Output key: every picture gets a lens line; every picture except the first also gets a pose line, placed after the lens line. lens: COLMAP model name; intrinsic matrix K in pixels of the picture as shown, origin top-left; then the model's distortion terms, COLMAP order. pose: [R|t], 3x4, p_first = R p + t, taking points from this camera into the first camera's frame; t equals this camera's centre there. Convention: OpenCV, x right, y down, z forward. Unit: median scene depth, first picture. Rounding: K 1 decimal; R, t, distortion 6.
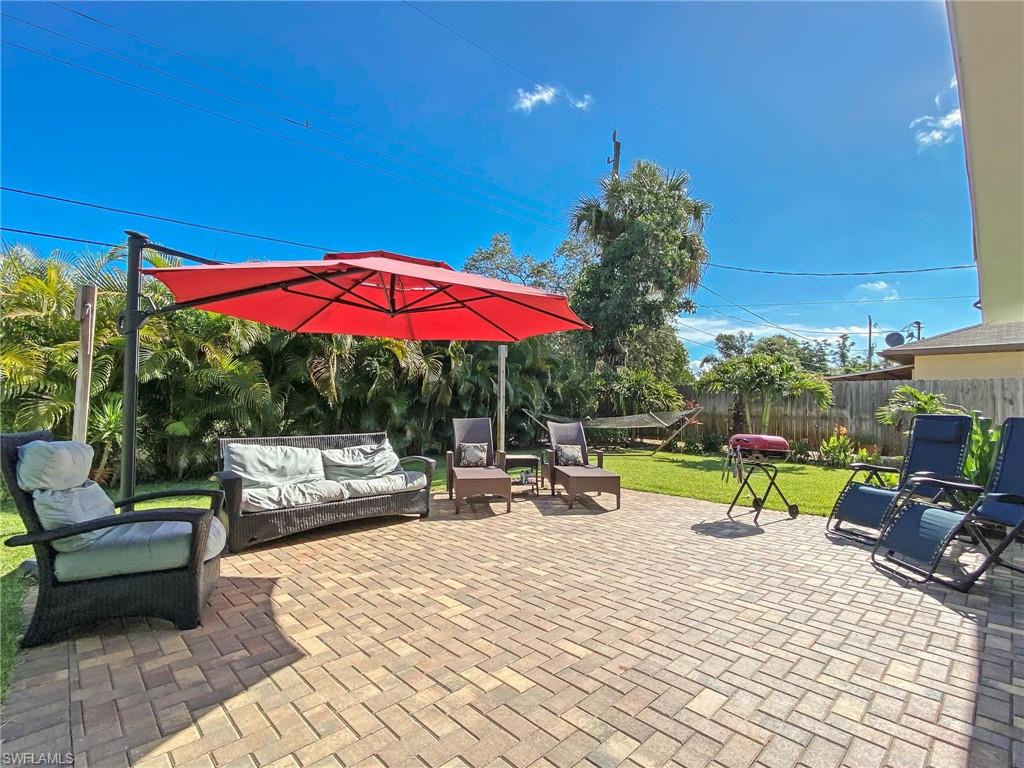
lens RADIAL K [[481.9, 0, 507.9], [0, 481.9, 389.4], [0, 0, 1]] dist [-0.004361, -0.001474]
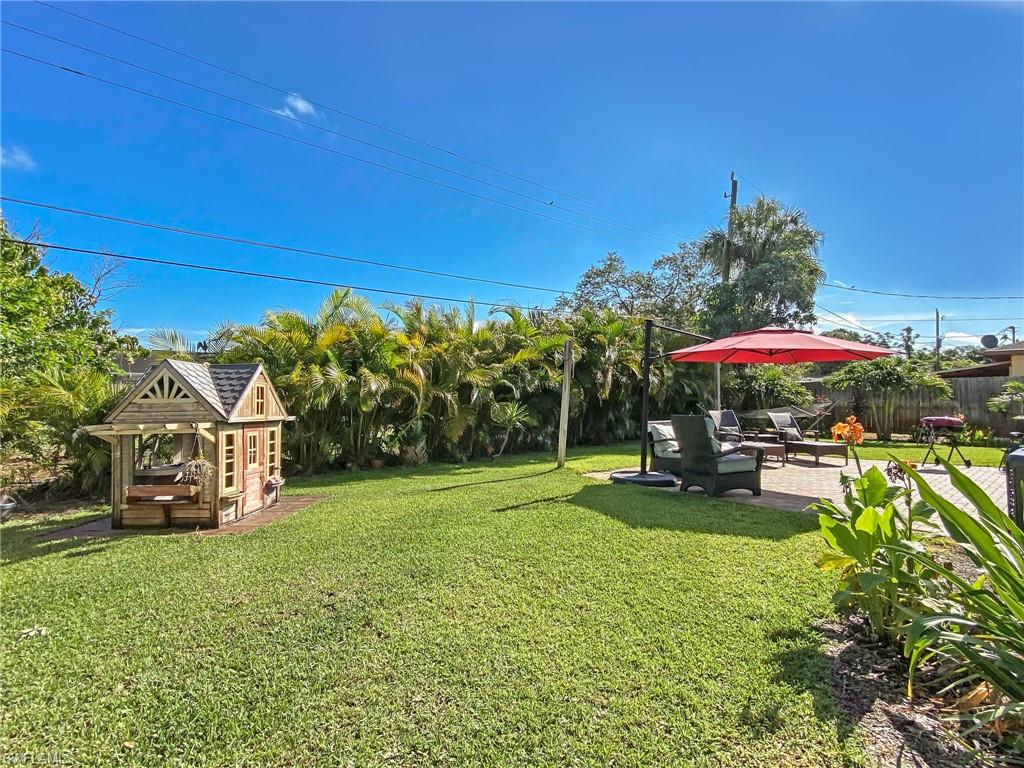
lens RADIAL K [[480.0, 0, 509.0], [0, 480.0, 381.0], [0, 0, 1]] dist [-0.004420, -0.000749]
pose [[0.997462, -0.019735, -0.068409, -0.337140], [0.018890, 0.999737, -0.012975, -0.013684], [0.068647, 0.011650, 0.997573, -0.288958]]
